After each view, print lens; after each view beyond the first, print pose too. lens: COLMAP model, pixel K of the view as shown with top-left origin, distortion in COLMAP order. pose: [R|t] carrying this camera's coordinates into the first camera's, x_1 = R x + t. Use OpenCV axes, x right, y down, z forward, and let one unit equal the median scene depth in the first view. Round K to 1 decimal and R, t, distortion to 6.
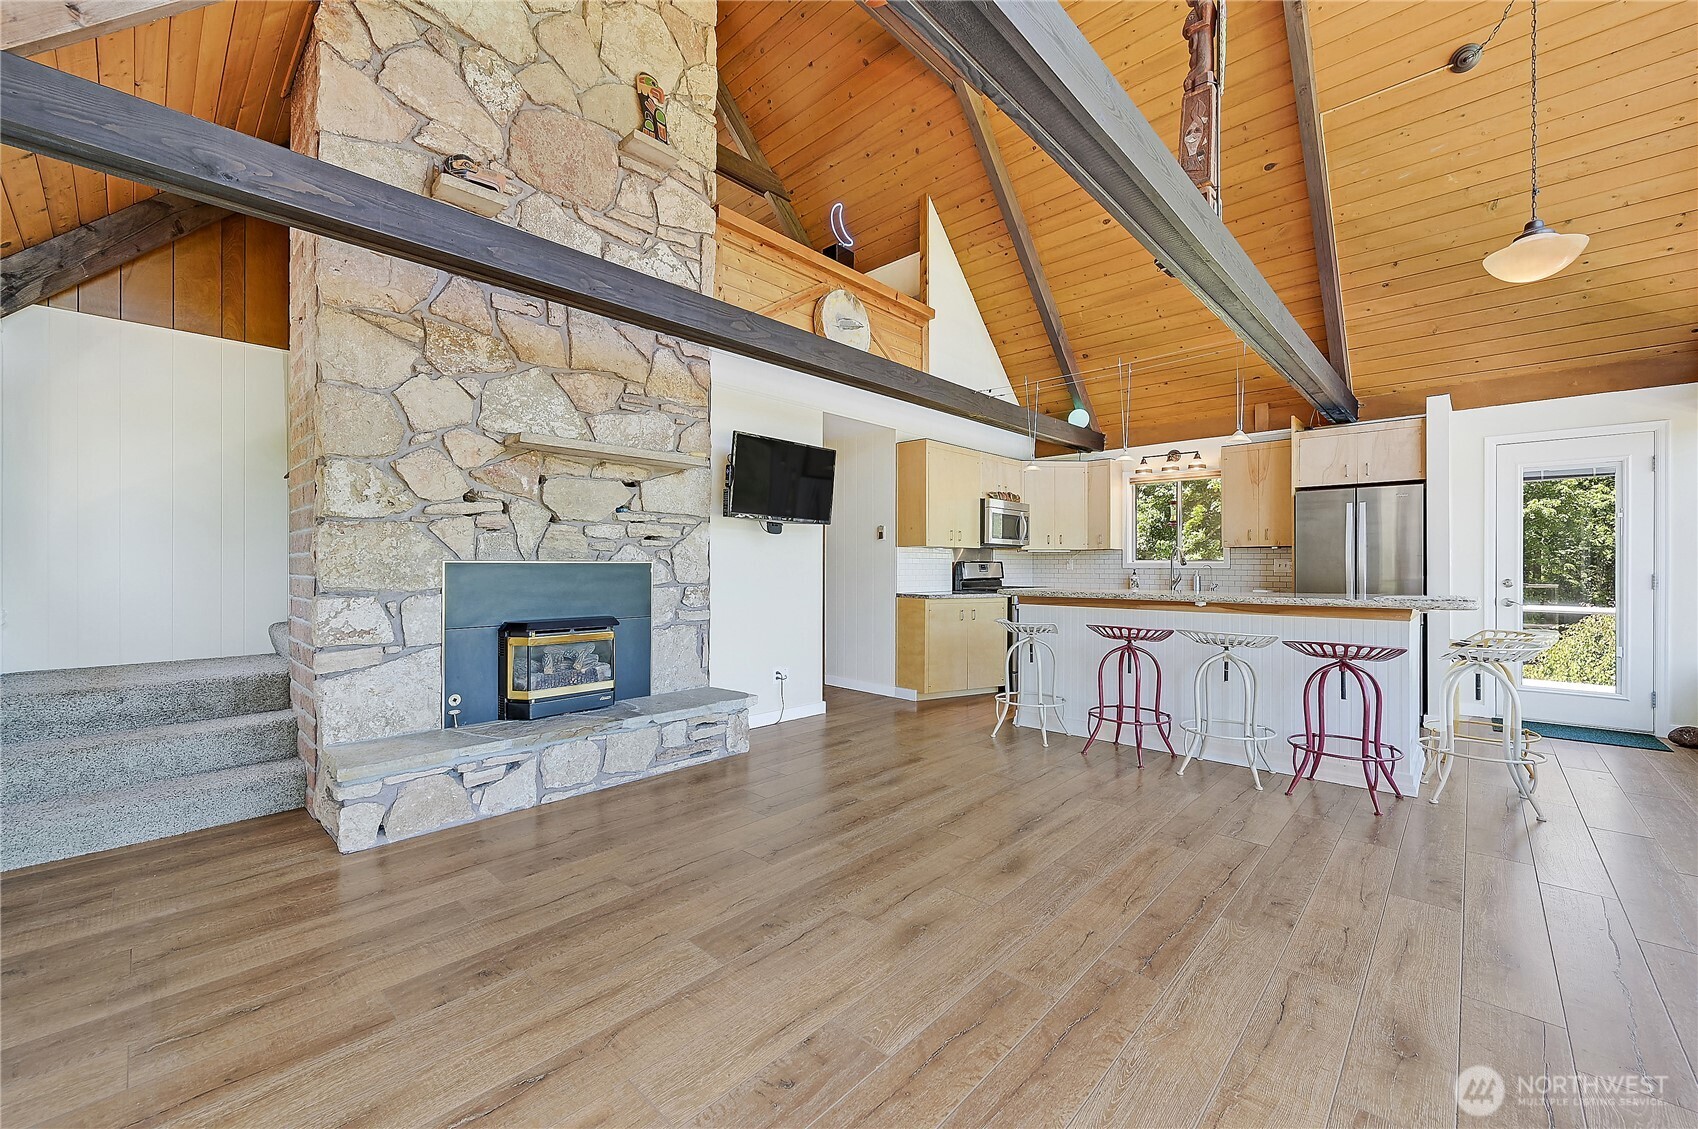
lens RADIAL K [[671.2, 0, 853.1], [0, 671.2, 563.0], [0, 0, 1]] dist [-0.000179, -0.000314]
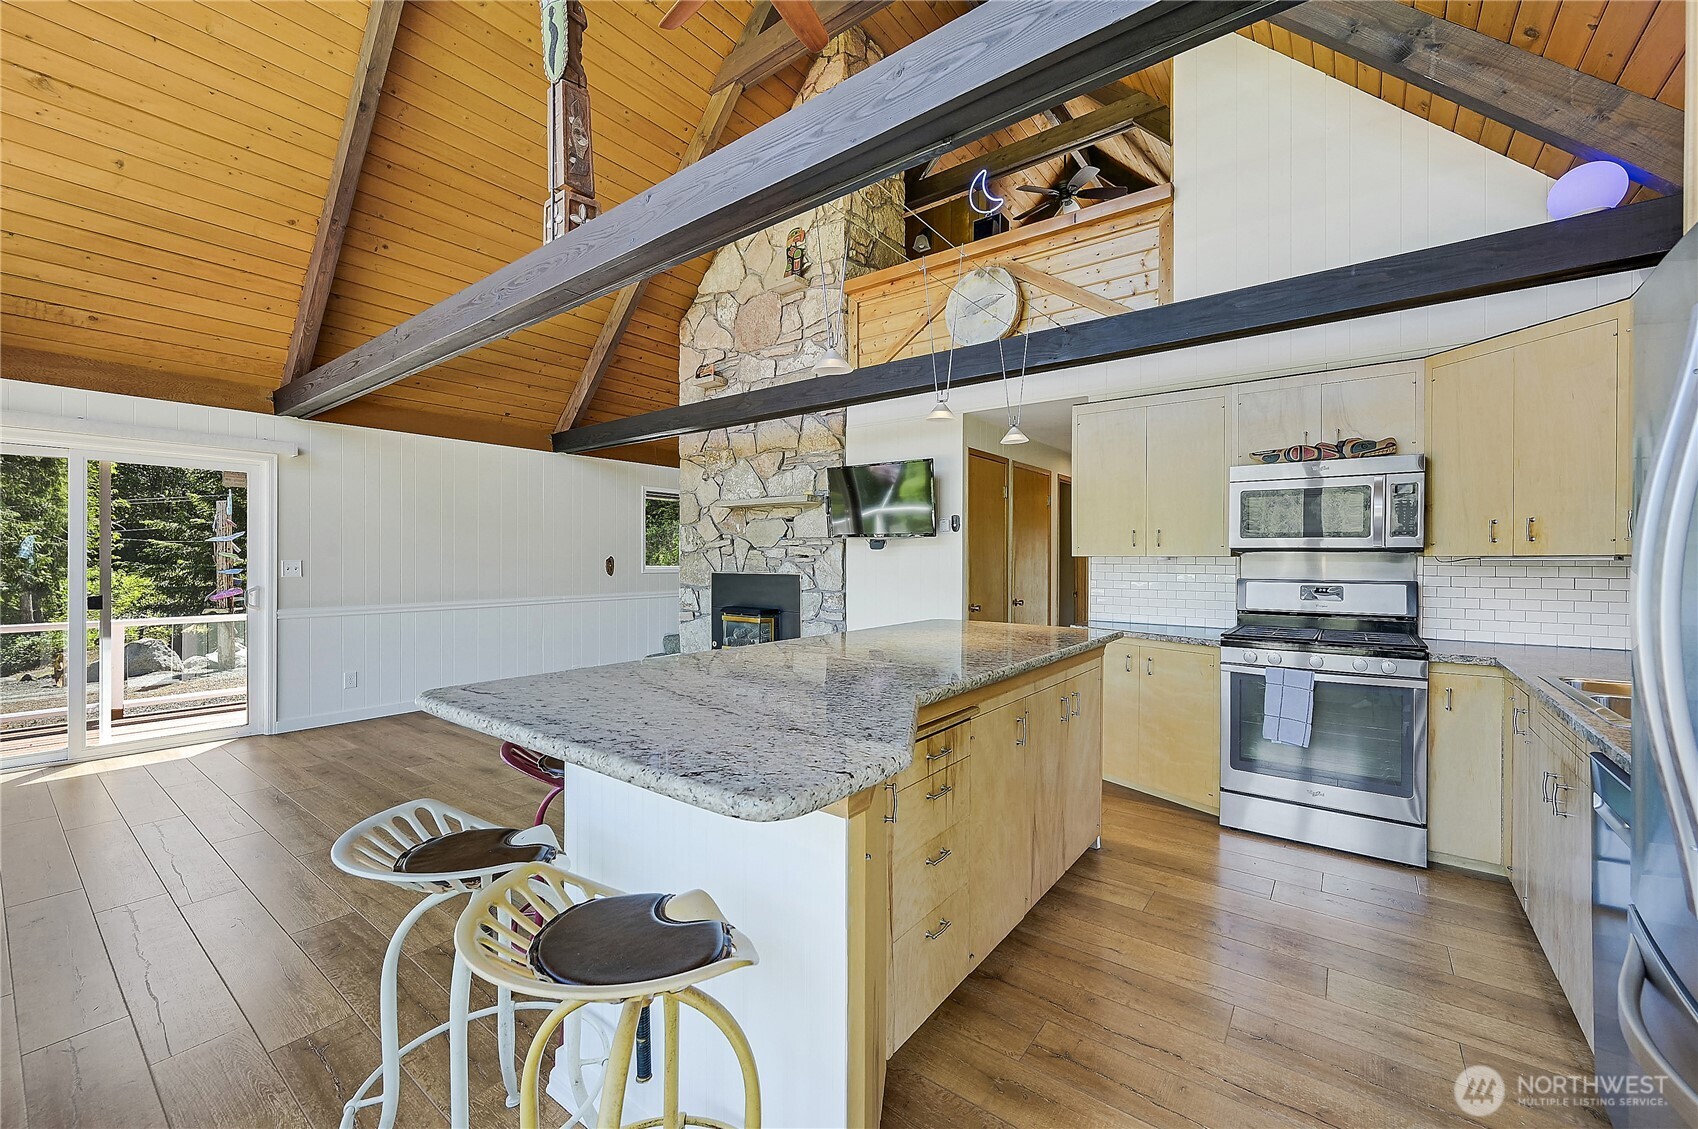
lens RADIAL K [[671.2, 0, 842.2], [0, 671.2, 560.4], [0, 0, 1]] dist [-0.000179, -0.000314]
pose [[0.087487, 0.001442, -0.996165, 1.098624], [0.001582, 0.999997, 0.001587, -0.031340], [0.996164, -0.001714, 0.087485, 0.963270]]
